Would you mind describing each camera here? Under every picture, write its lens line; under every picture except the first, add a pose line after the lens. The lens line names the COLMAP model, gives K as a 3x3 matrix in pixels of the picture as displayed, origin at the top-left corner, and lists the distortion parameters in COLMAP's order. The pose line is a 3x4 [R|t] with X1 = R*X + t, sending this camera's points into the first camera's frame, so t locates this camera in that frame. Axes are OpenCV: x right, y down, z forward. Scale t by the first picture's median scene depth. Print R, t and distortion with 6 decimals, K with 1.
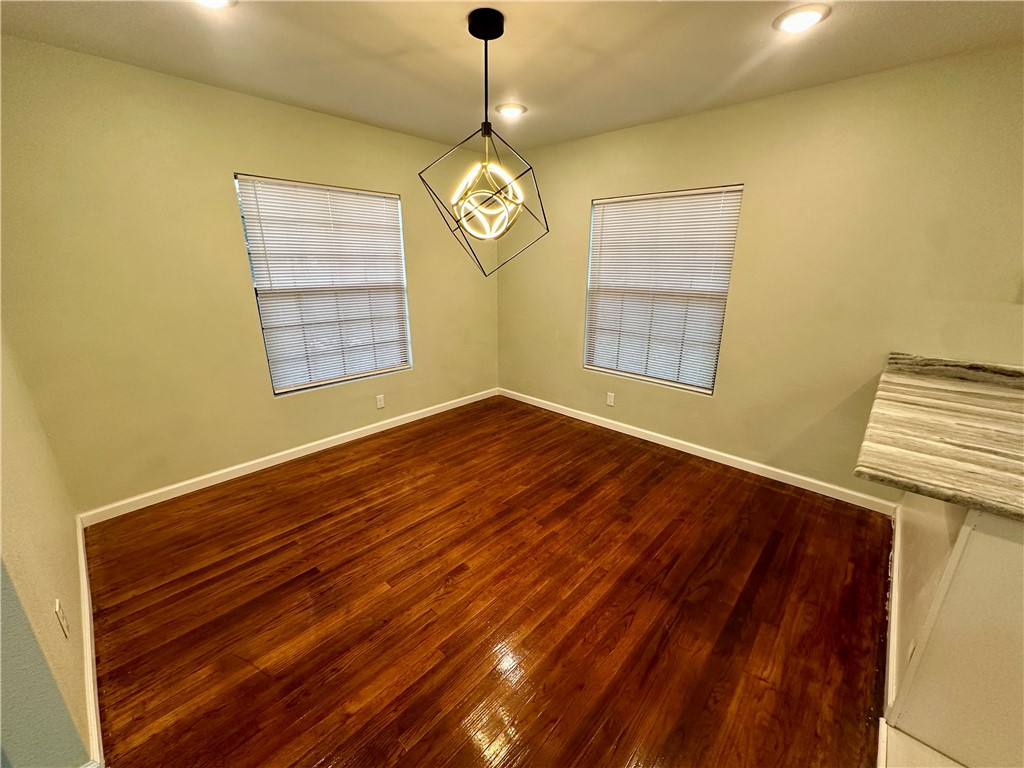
lens RADIAL K [[406.4, 0, 512.0], [0, 406.4, 384.0], [0, 0, 1]] dist [-0.001381, -0.000142]
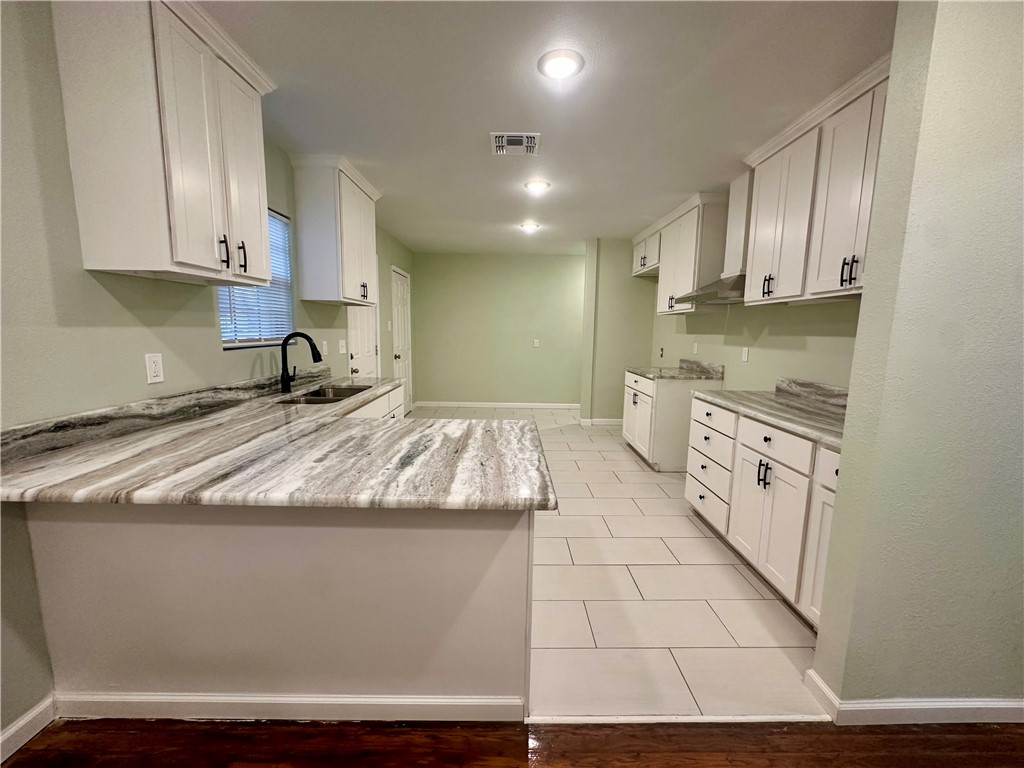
lens RADIAL K [[406.4, 0, 512.0], [0, 406.4, 384.0], [0, 0, 1]] dist [-0.001381, -0.000142]
pose [[-0.685880, -0.110478, 0.719280, 0.179283], [0.196465, 0.923595, 0.329202, -0.149299], [-0.700692, 0.367107, -0.611770, 0.751169]]
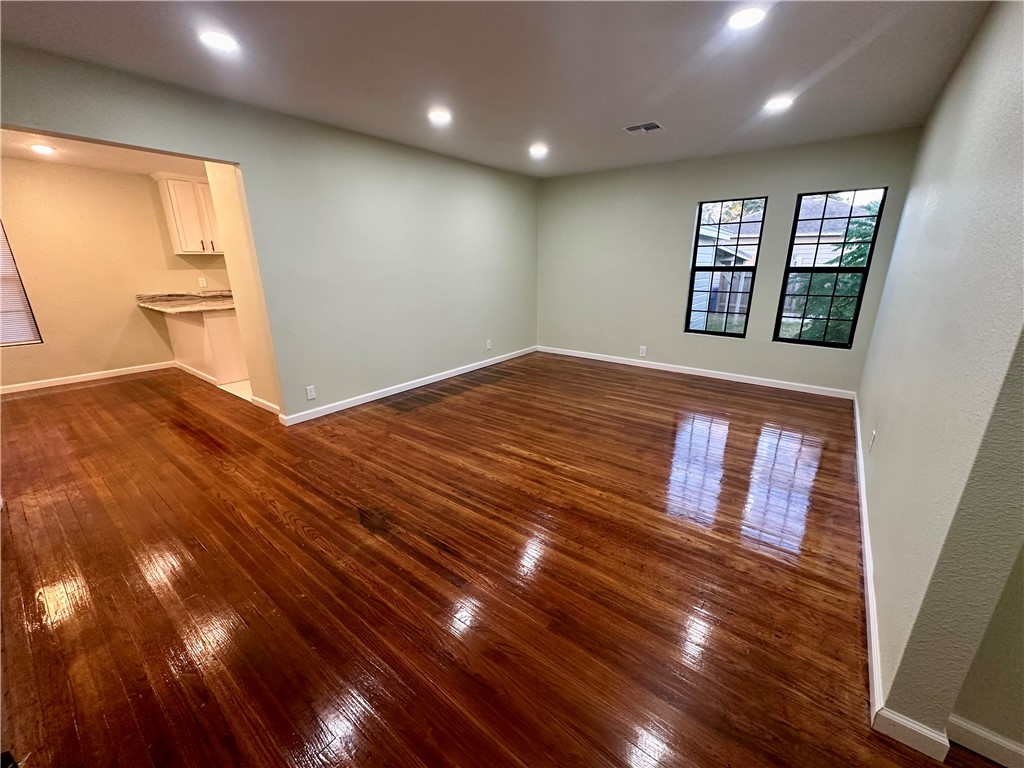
lens RADIAL K [[412.6, 0, 512.0], [0, 412.6, 384.0], [0, 0, 1]] dist [-0.000580, -0.000037]
pose [[-0.084843, -0.287894, 0.953897, -1.481086], [0.296766, 0.906599, 0.300015, 0.284617], [-0.951174, 0.308538, 0.008519, -0.796379]]
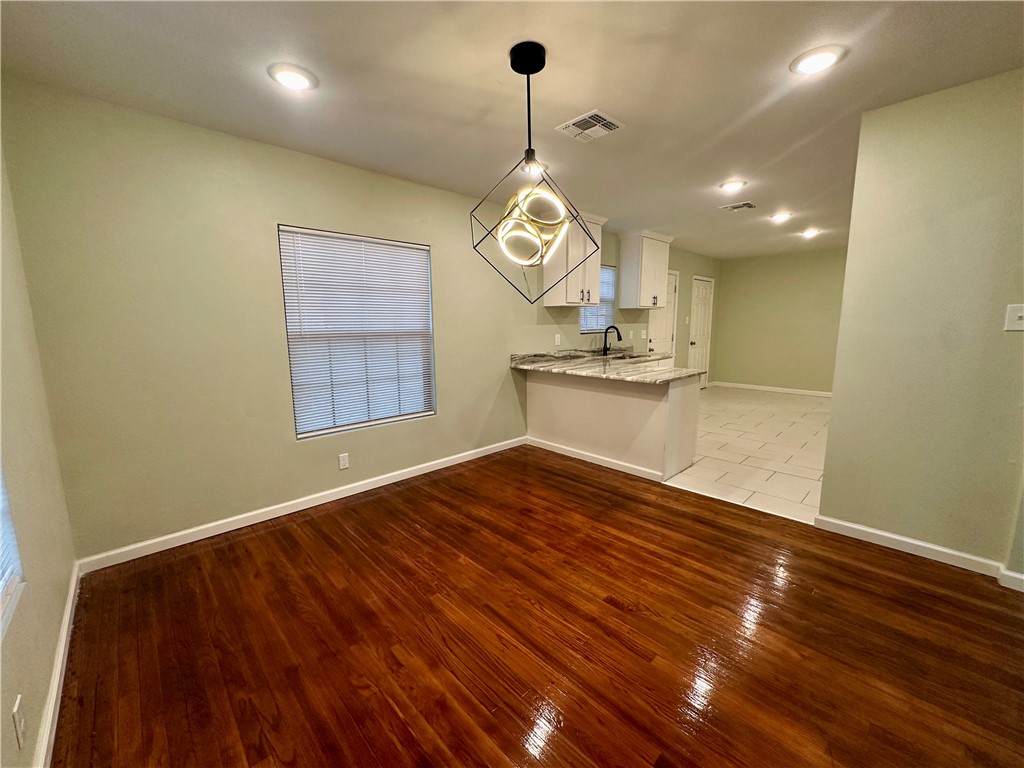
lens RADIAL K [[406.4, 0, 512.0], [0, 406.4, 384.0], [0, 0, 1]] dist [-0.001381, -0.000142]
pose [[0.061419, -0.156206, 0.985813, -0.829392], [0.300100, 0.944867, 0.131021, -0.184028], [-0.951928, 0.287796, 0.104910, 0.809508]]
